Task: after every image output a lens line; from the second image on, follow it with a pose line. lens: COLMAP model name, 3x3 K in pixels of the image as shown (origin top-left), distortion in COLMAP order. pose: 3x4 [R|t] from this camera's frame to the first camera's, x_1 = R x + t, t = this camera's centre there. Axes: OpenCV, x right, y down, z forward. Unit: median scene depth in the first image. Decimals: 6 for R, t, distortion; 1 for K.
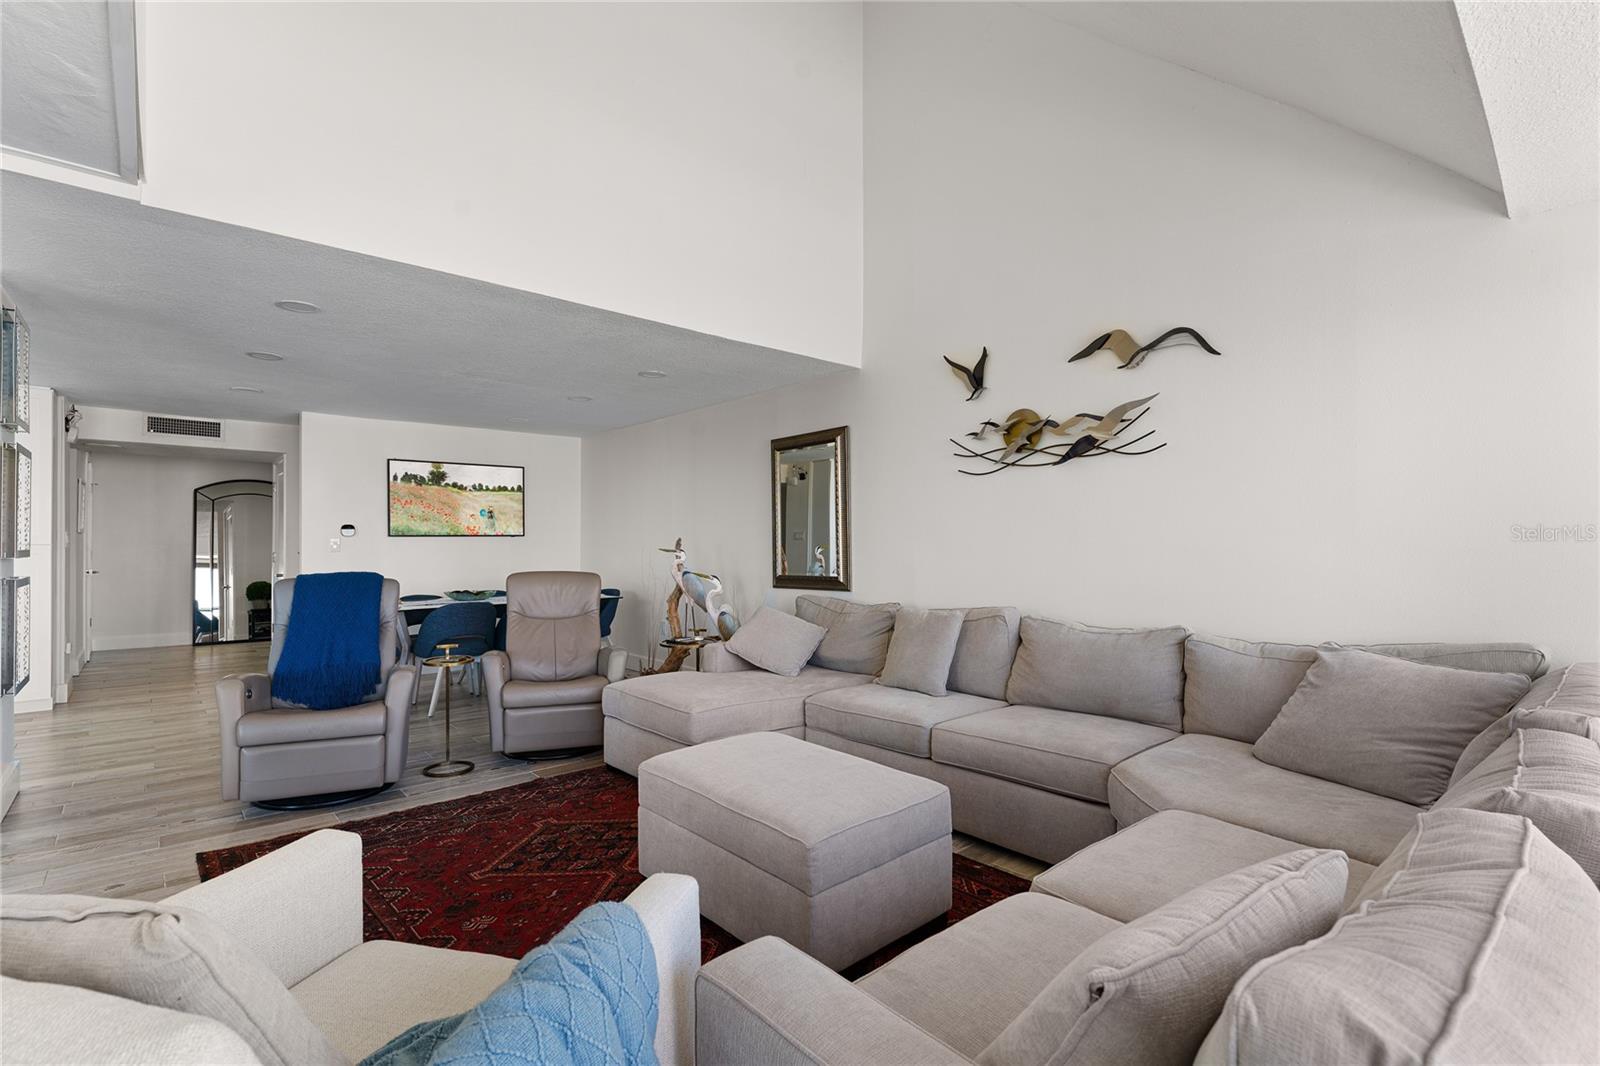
lens RADIAL K [[740.8, 0, 797.9], [0, 740.8, 537.2], [0, 0, 1]] dist [0.000172, -0.000930]
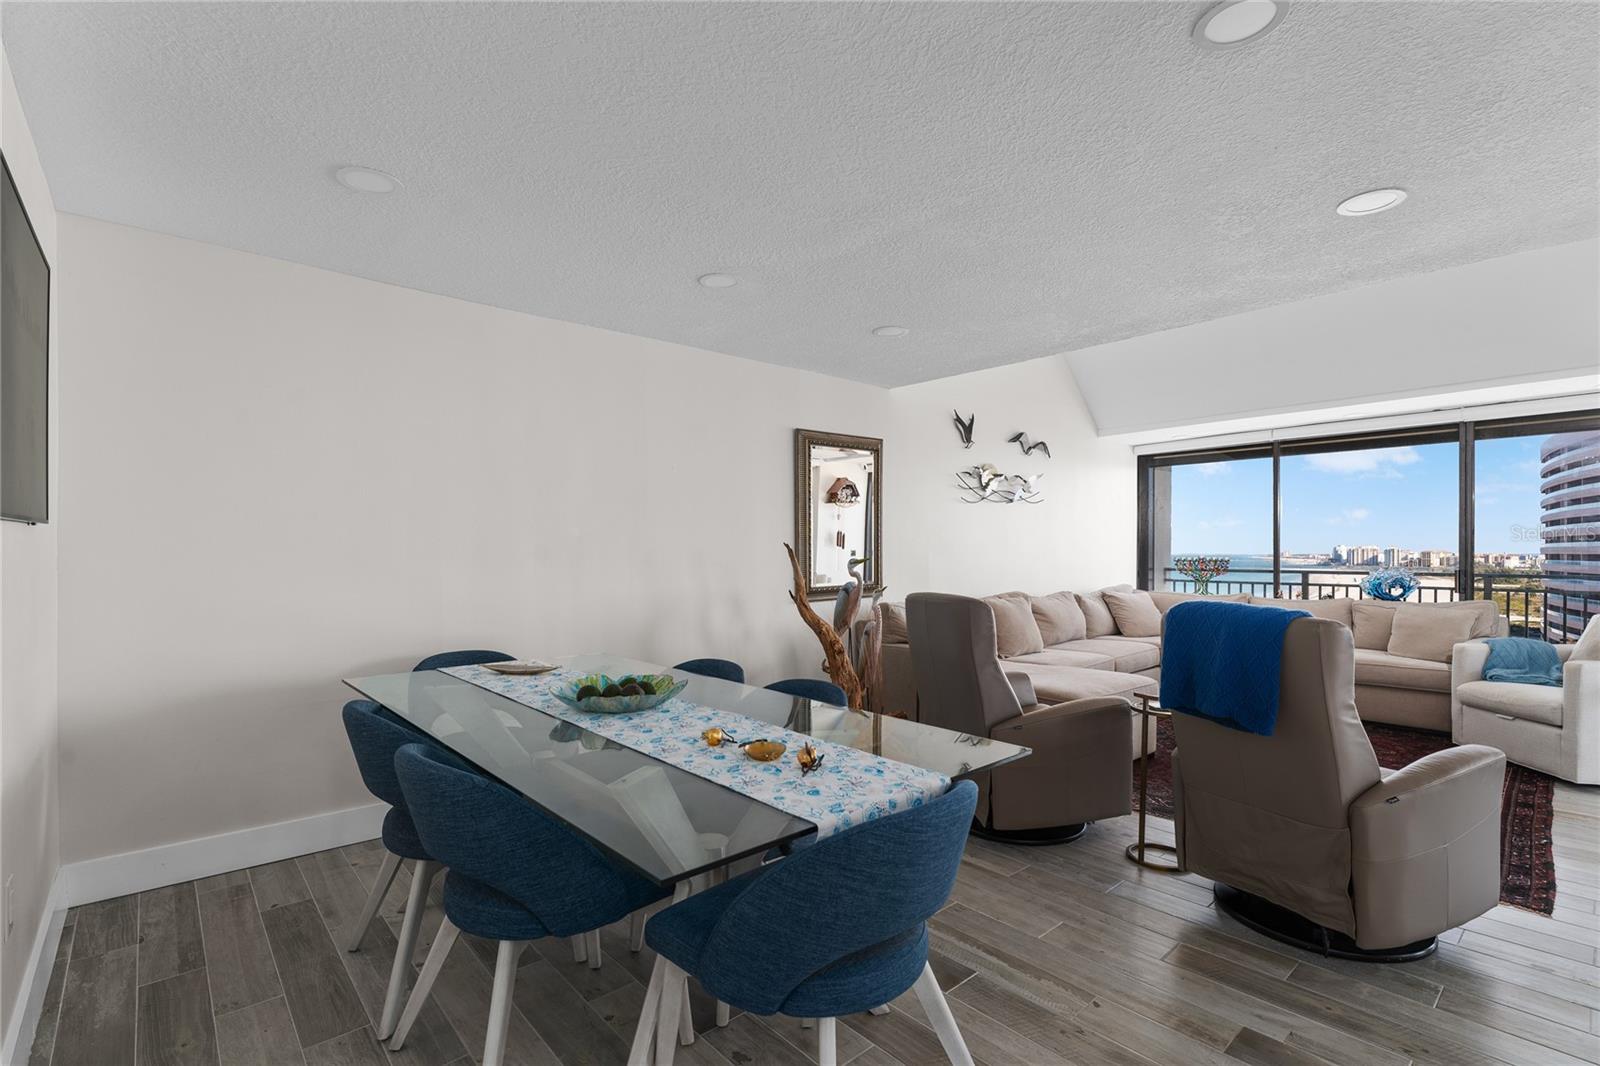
lens RADIAL K [[740.8, 0, 806.1], [0, 740.8, 545.1], [0, 0, 1]] dist [0.000172, -0.000930]
pose [[-0.003556, 0.009759, 0.999946, -0.690961], [-0.004352, 0.999943, -0.009775, 0.007892], [-0.999984, -0.004386, -0.003514, 0.778480]]
